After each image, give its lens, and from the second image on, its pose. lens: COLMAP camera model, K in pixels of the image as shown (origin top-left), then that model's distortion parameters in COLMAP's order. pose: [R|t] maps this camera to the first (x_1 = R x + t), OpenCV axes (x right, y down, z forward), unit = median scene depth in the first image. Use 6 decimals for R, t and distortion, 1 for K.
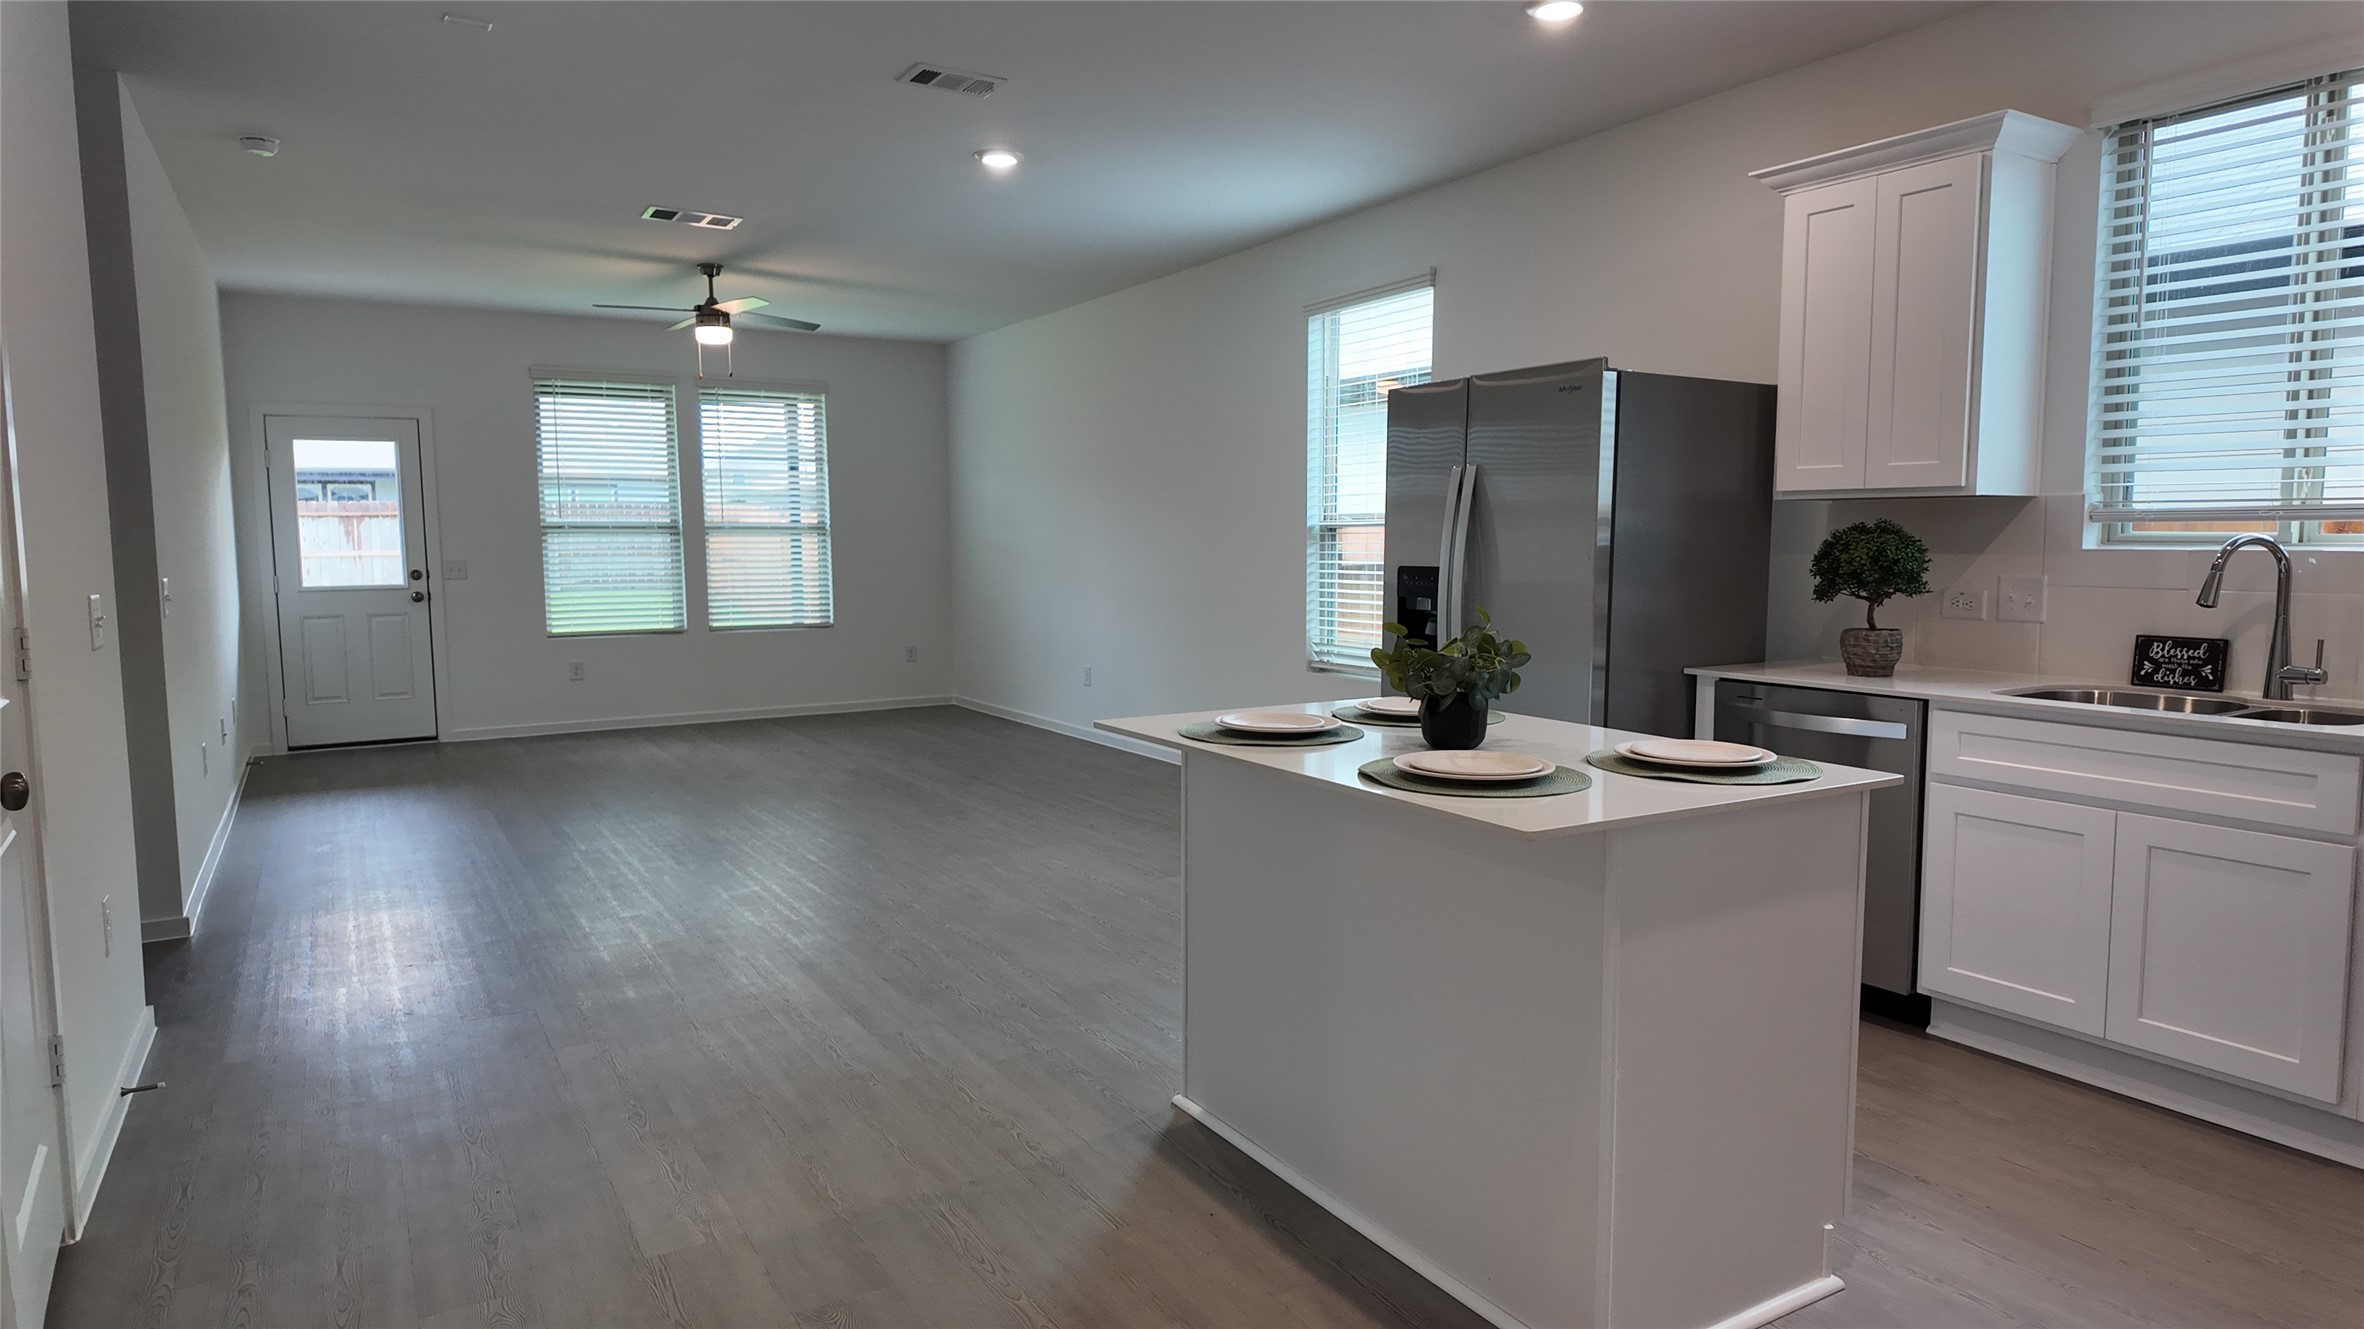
lens RADIAL K [[1364.8, 0, 1186.3], [0, 1364.8, 658.9], [0, 0, 1]] dist [0.059481, -0.057621]
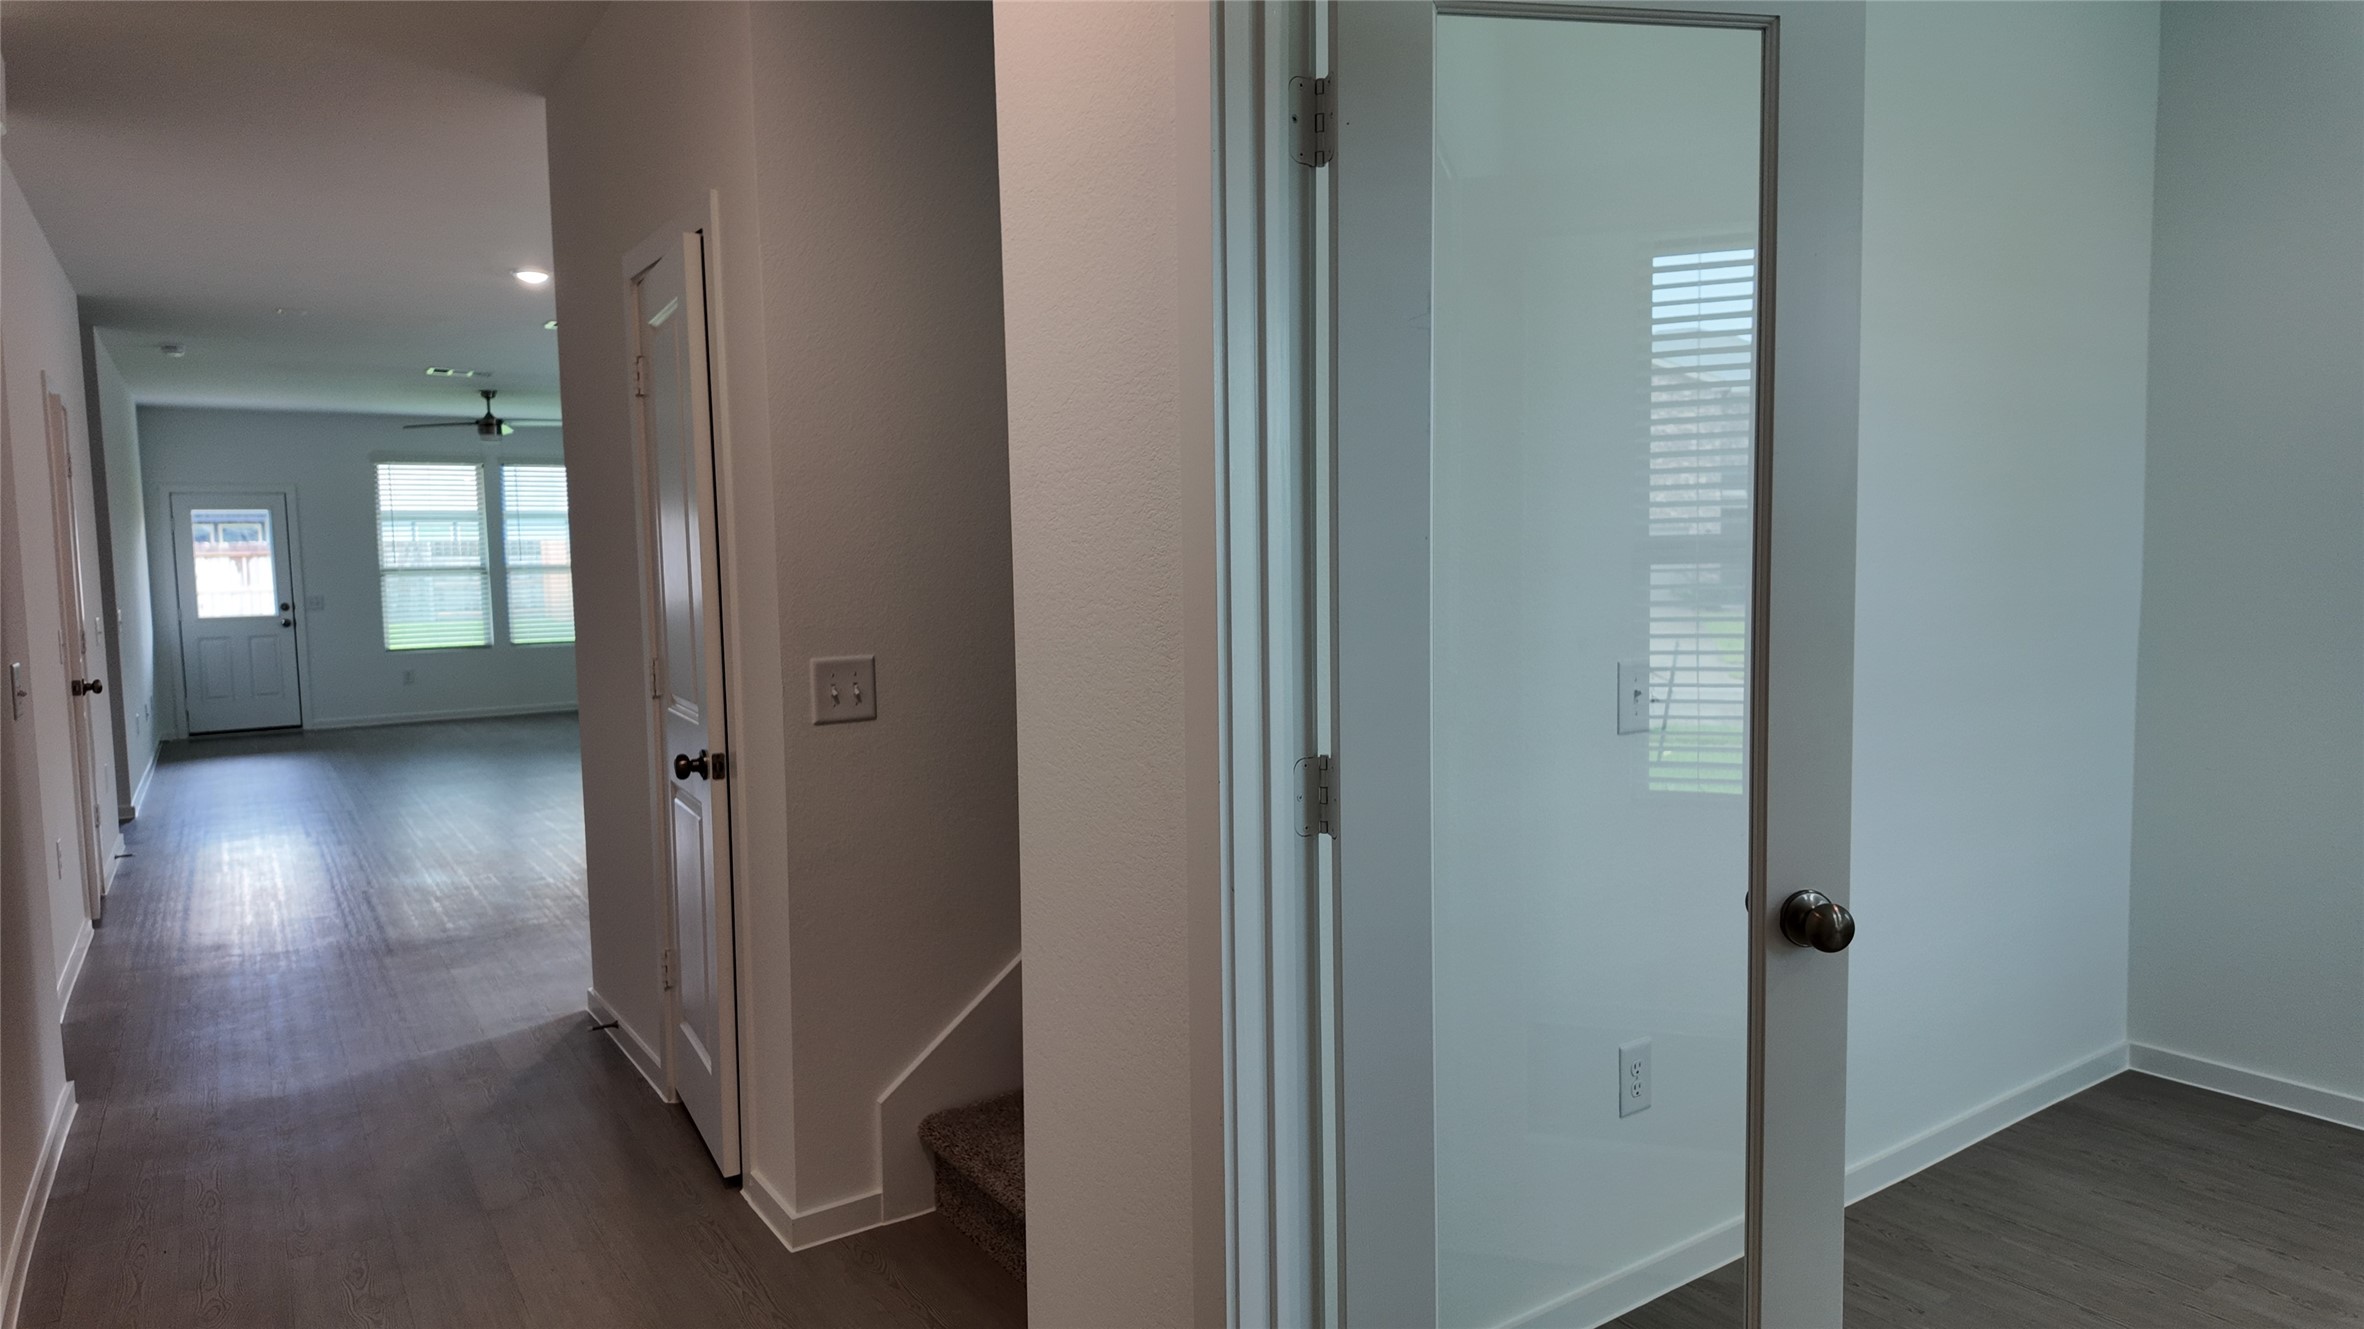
lens RADIAL K [[1409.7, 0, 1170.1], [0, 1409.7, 662.2], [0, 0, 1]] dist [0.066295, -0.046824]
pose [[0.999479, -0.014923, 0.028635, 0.593713], [0.015358, 0.999769, -0.015026, 0.061228], [-0.028404, 0.015458, 0.999477, -0.950834]]
